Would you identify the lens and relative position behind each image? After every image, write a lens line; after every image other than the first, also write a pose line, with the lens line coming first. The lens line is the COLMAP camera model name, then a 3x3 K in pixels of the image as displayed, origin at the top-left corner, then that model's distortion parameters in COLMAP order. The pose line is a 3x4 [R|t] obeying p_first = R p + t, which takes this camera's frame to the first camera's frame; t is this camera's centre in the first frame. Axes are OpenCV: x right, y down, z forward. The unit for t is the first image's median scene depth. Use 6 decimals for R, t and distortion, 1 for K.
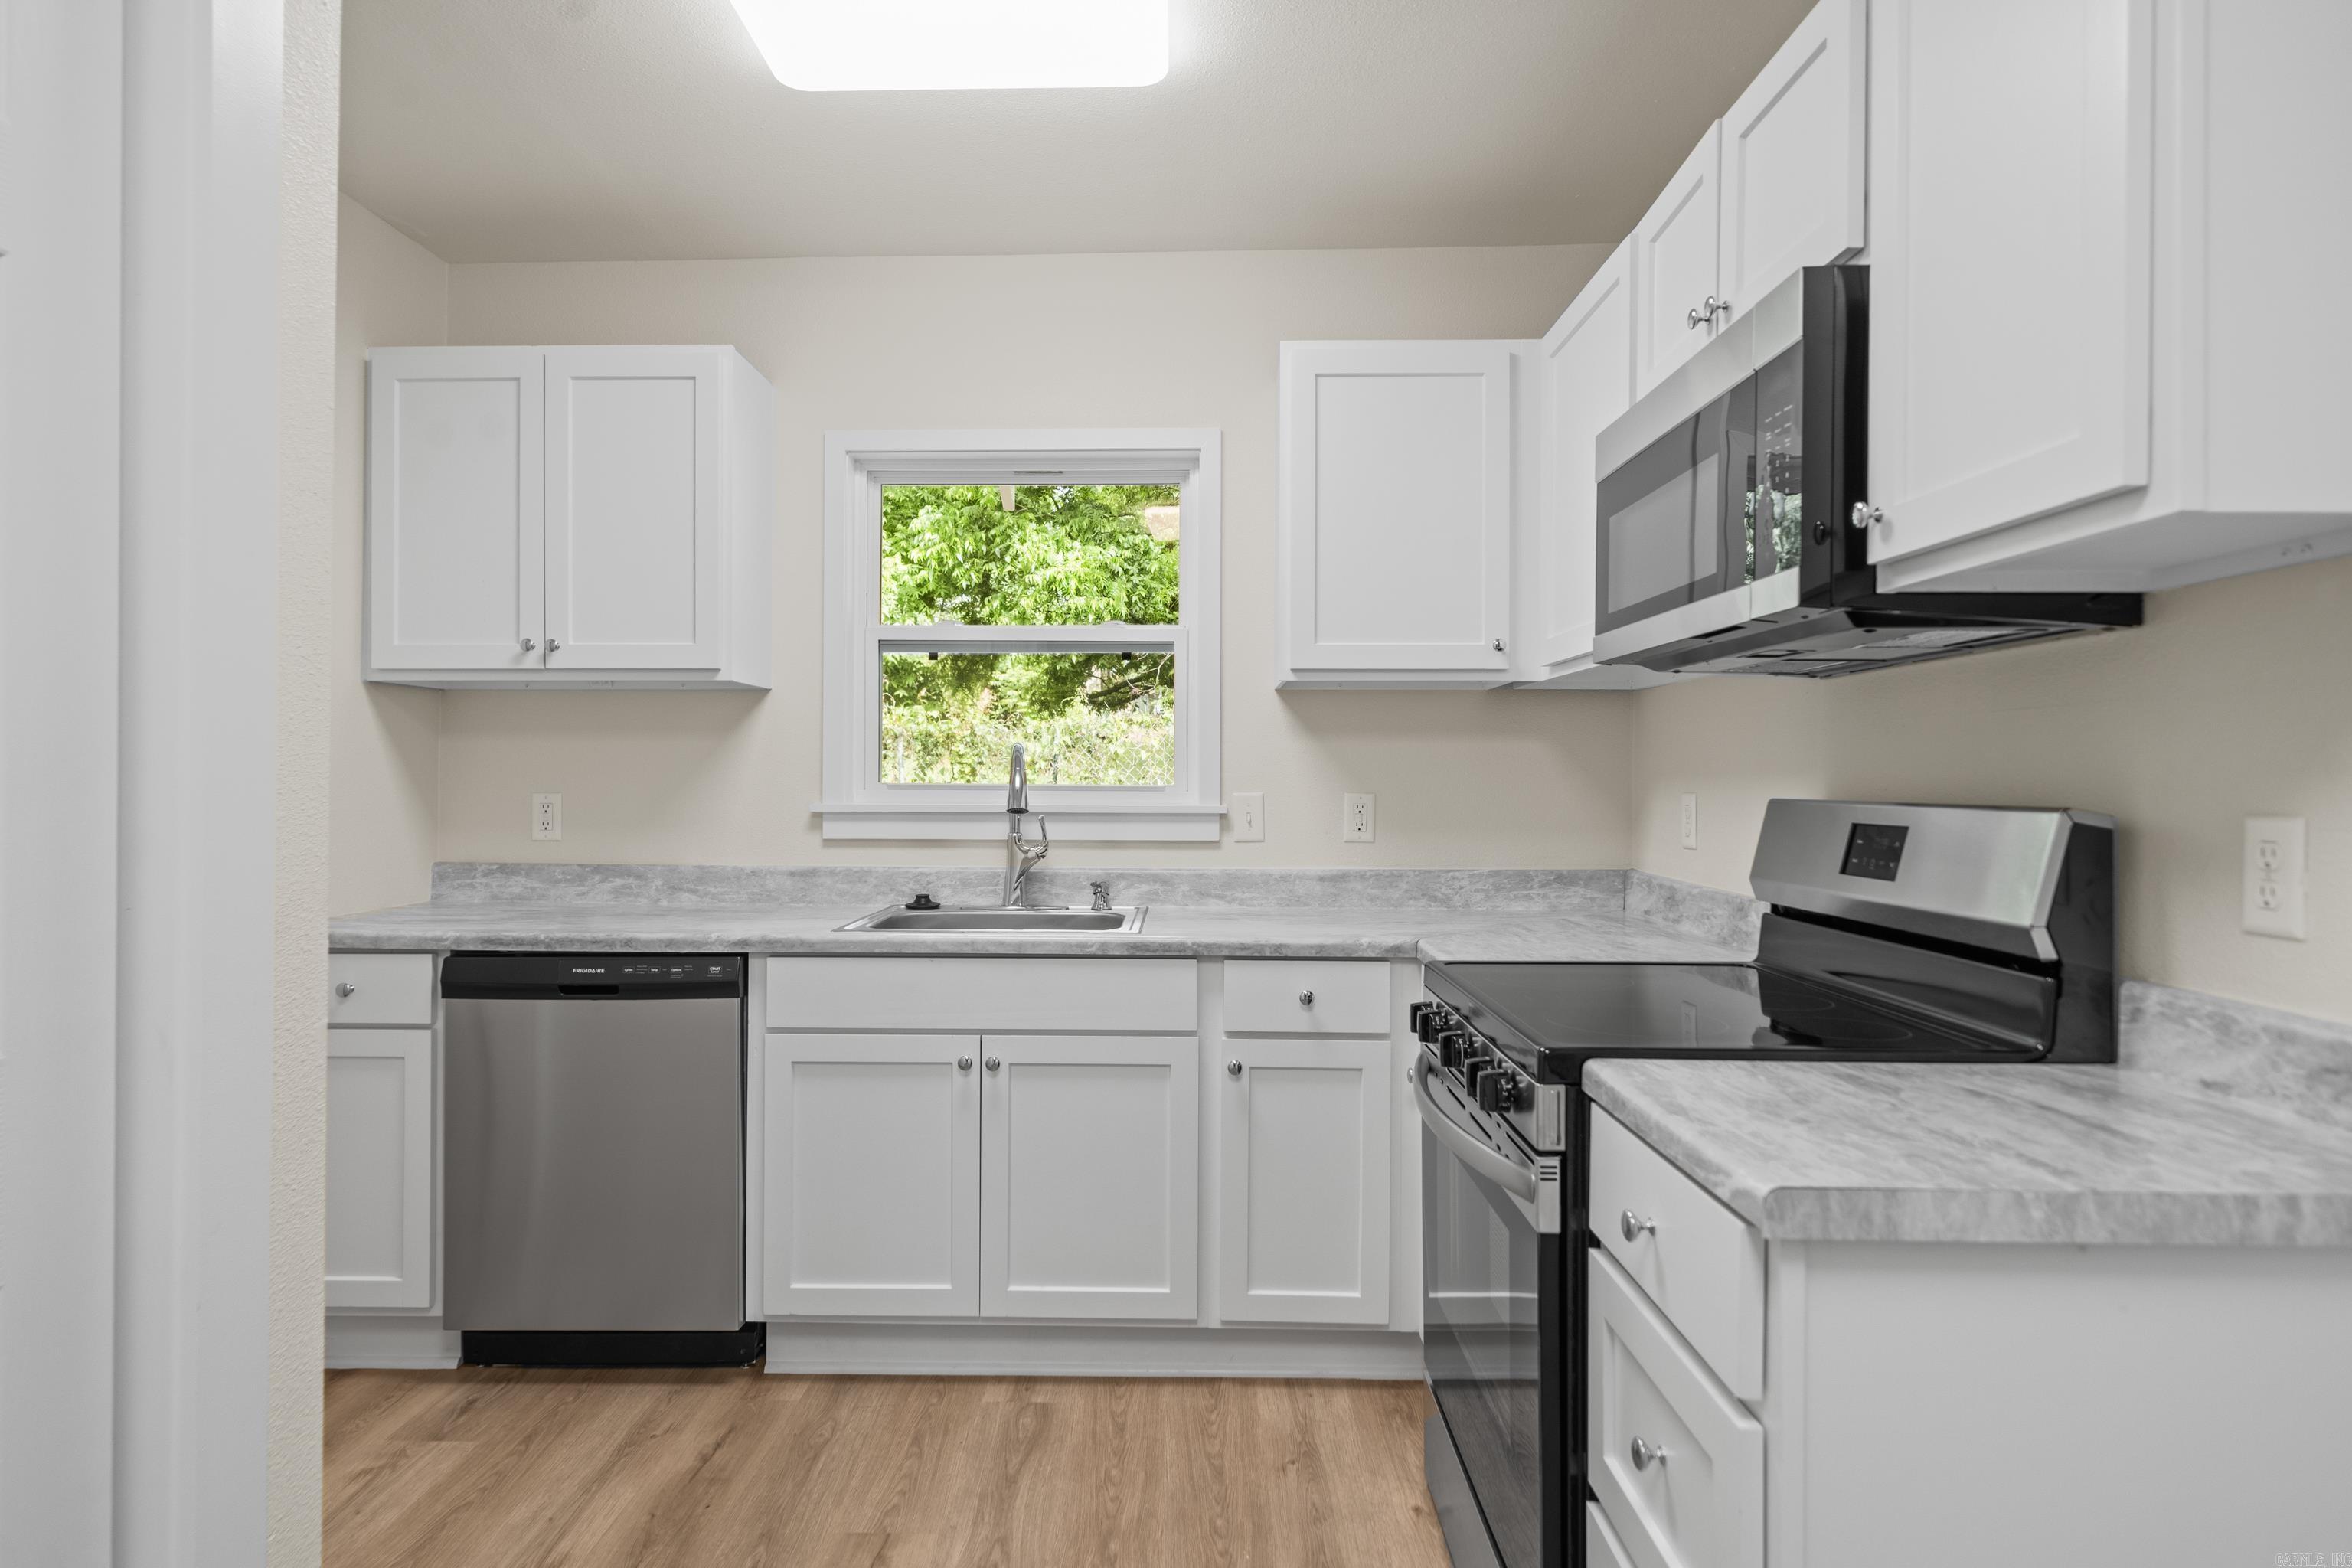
lens RADIAL K [[1300.0, 0, 1166.7], [0, 1300.0, 772.1], [0, 0, 1]] dist [0.000414, 0.001366]
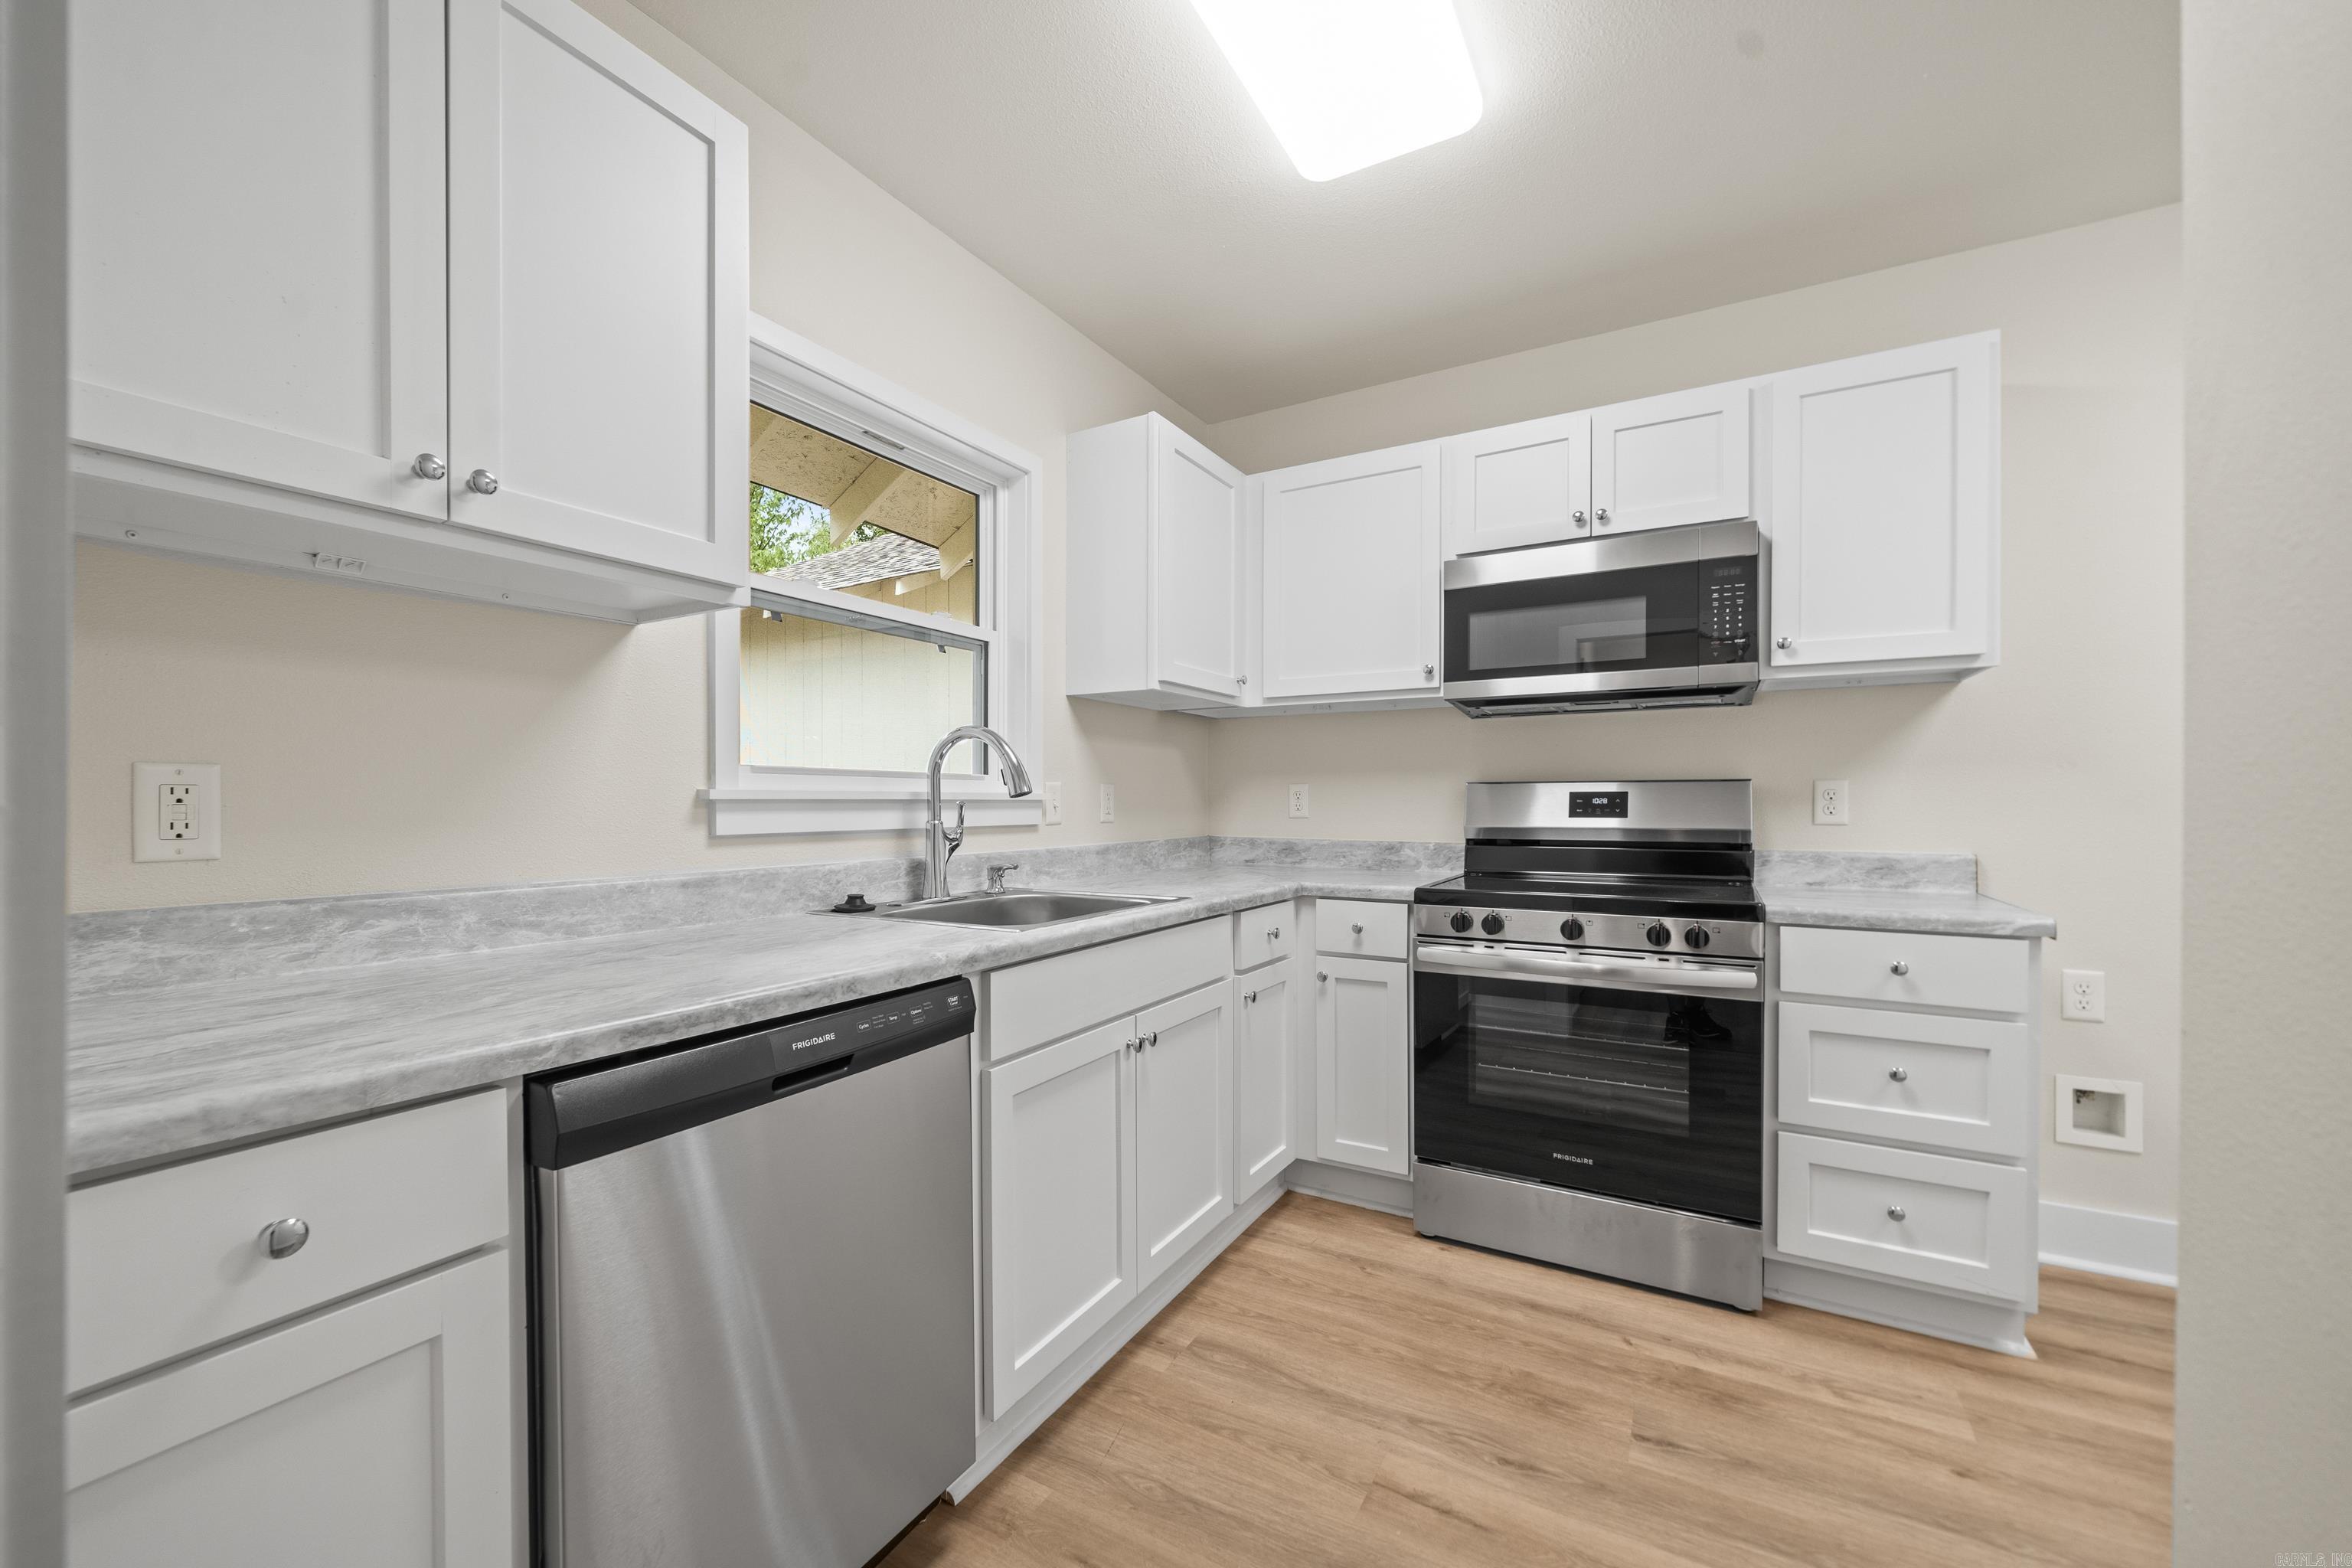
lens RADIAL K [[905.0, 0, 1155.9], [0, 905.0, 805.0], [0, 0, 1]] dist [-0.003751, 0.000265]
pose [[0.499850, -0.007543, 0.866079, -0.726127], [-0.001415, 0.999954, 0.009525, 0.034527], [-0.866111, -0.005987, 0.499816, 0.632369]]
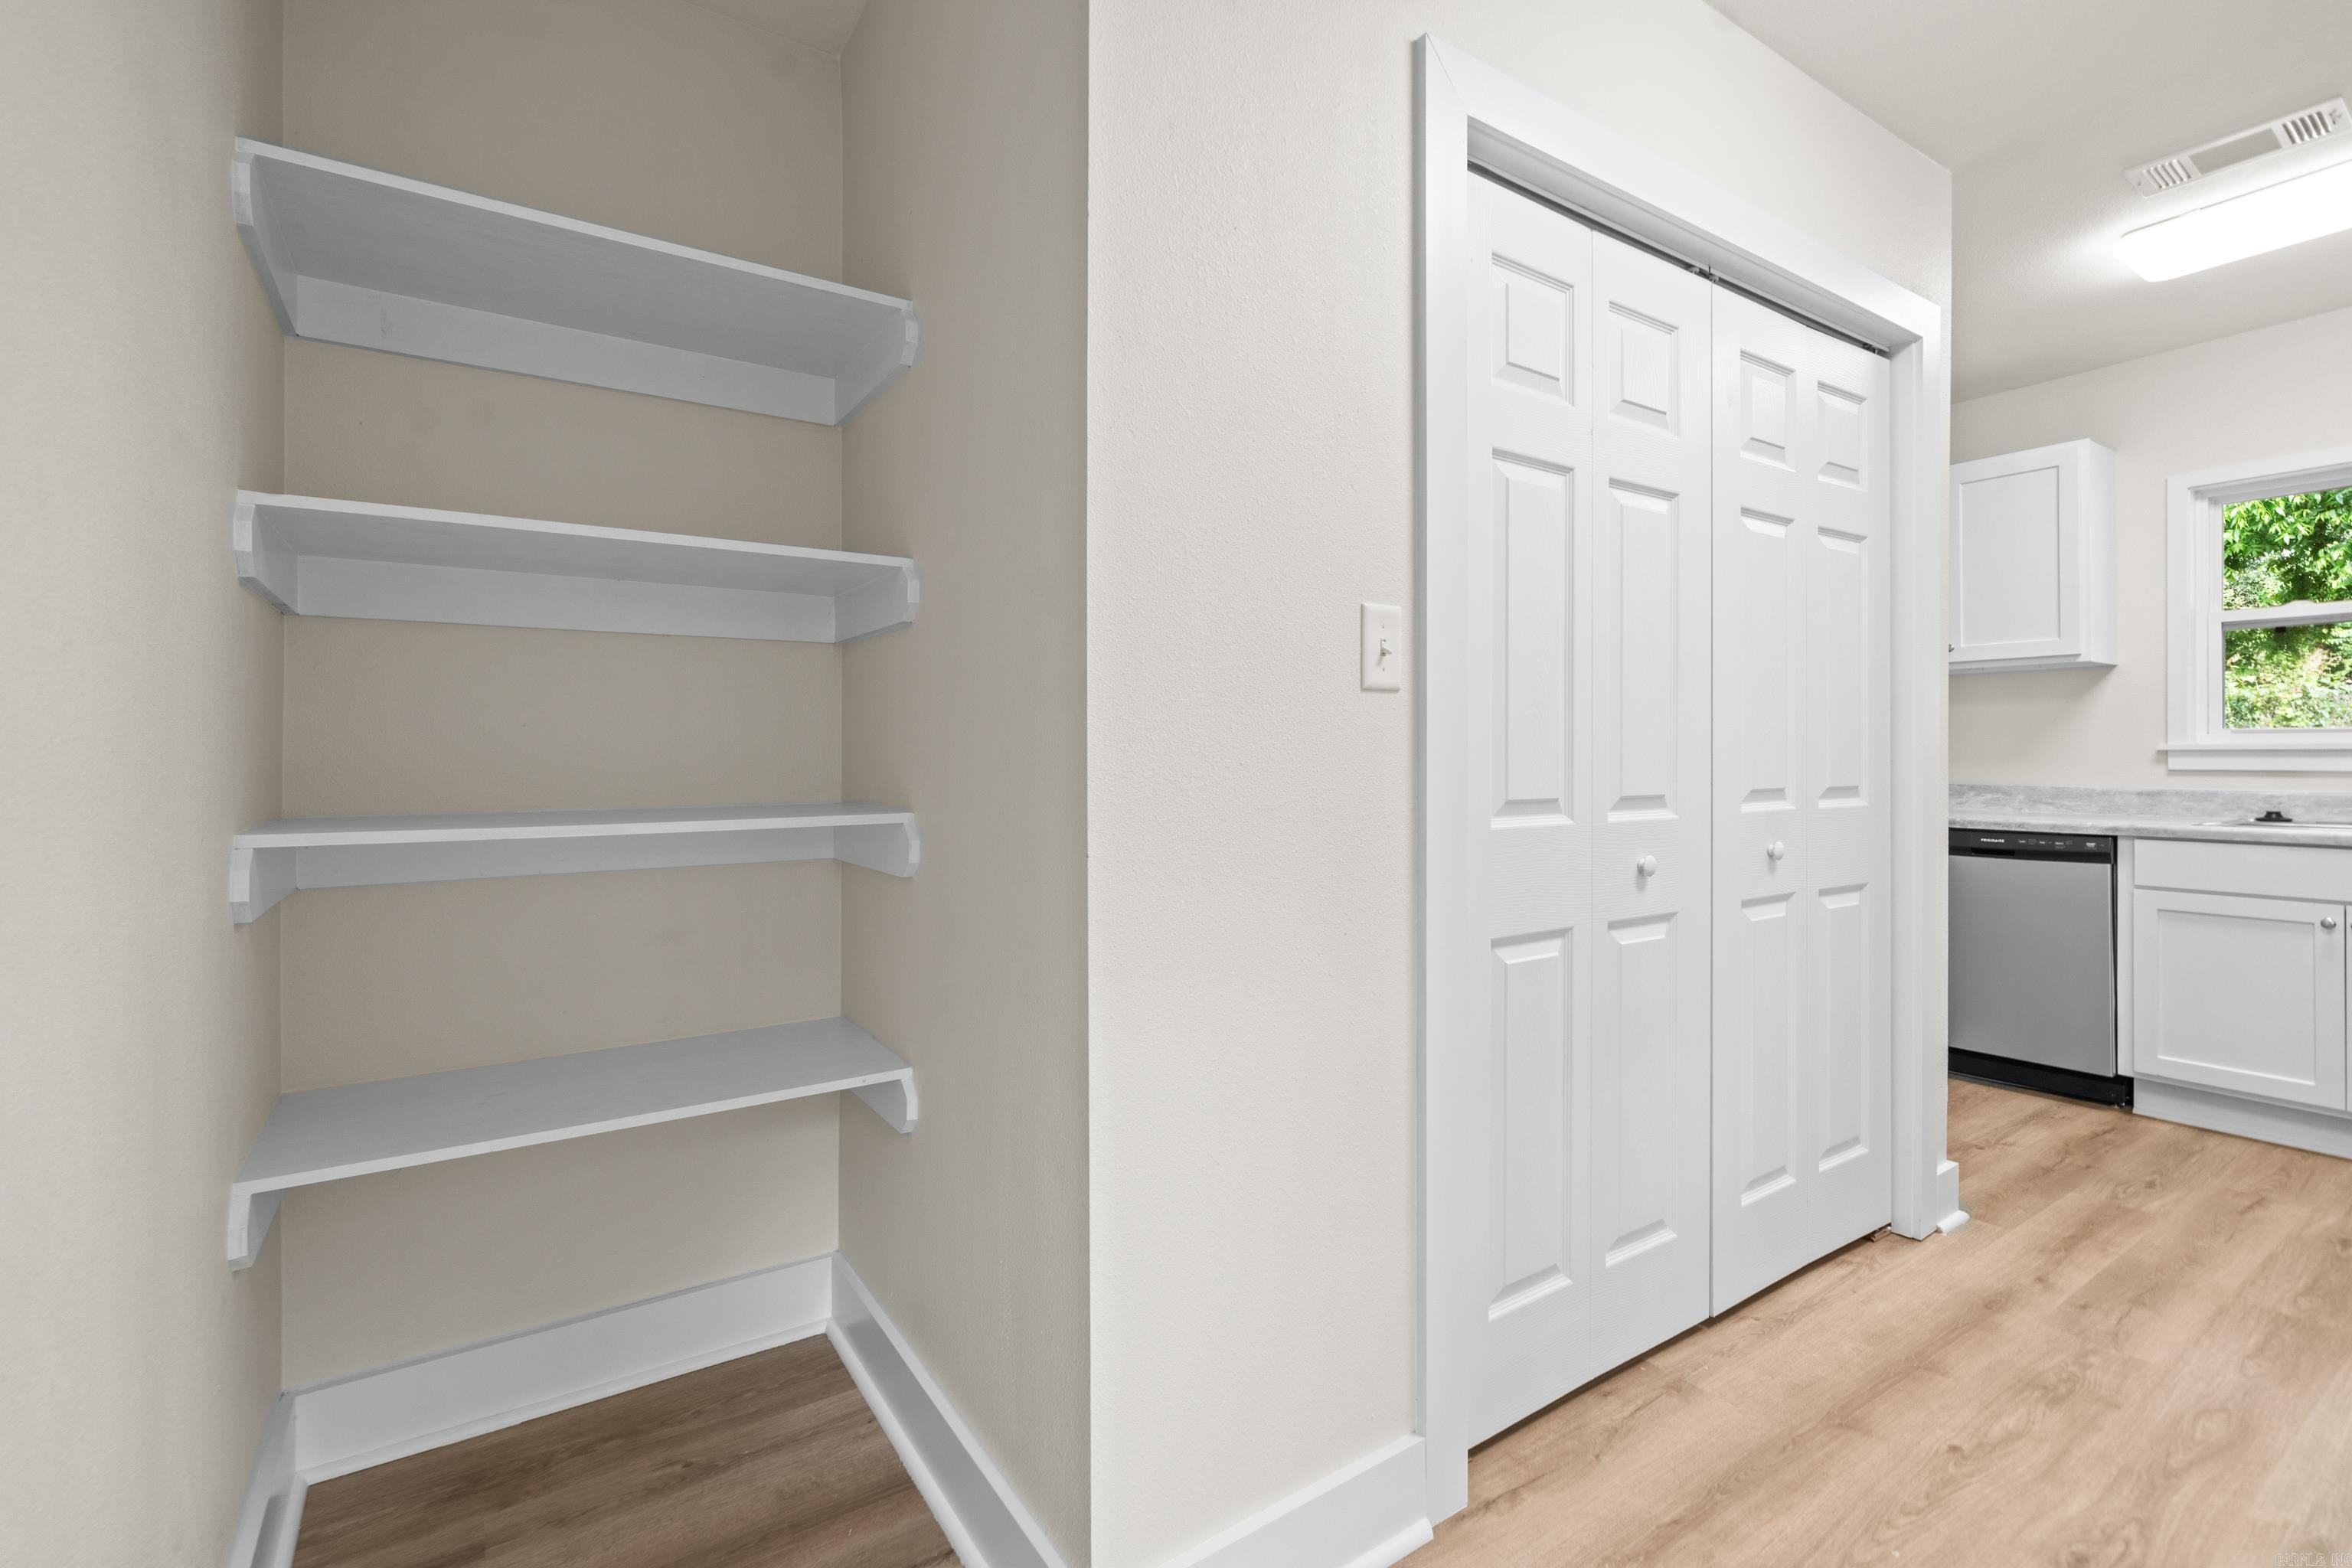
lens RADIAL K [[1037.6, 0, 1159.9], [0, 1037.6, 751.8], [0, 0, 1]] dist [0.001742, -0.000088]
pose [[0.559828, -0.006066, -0.828587, 0.065571], [0.007129, 0.999971, -0.002504, 0.033594], [0.828578, -0.004505, 0.559855, -0.636335]]
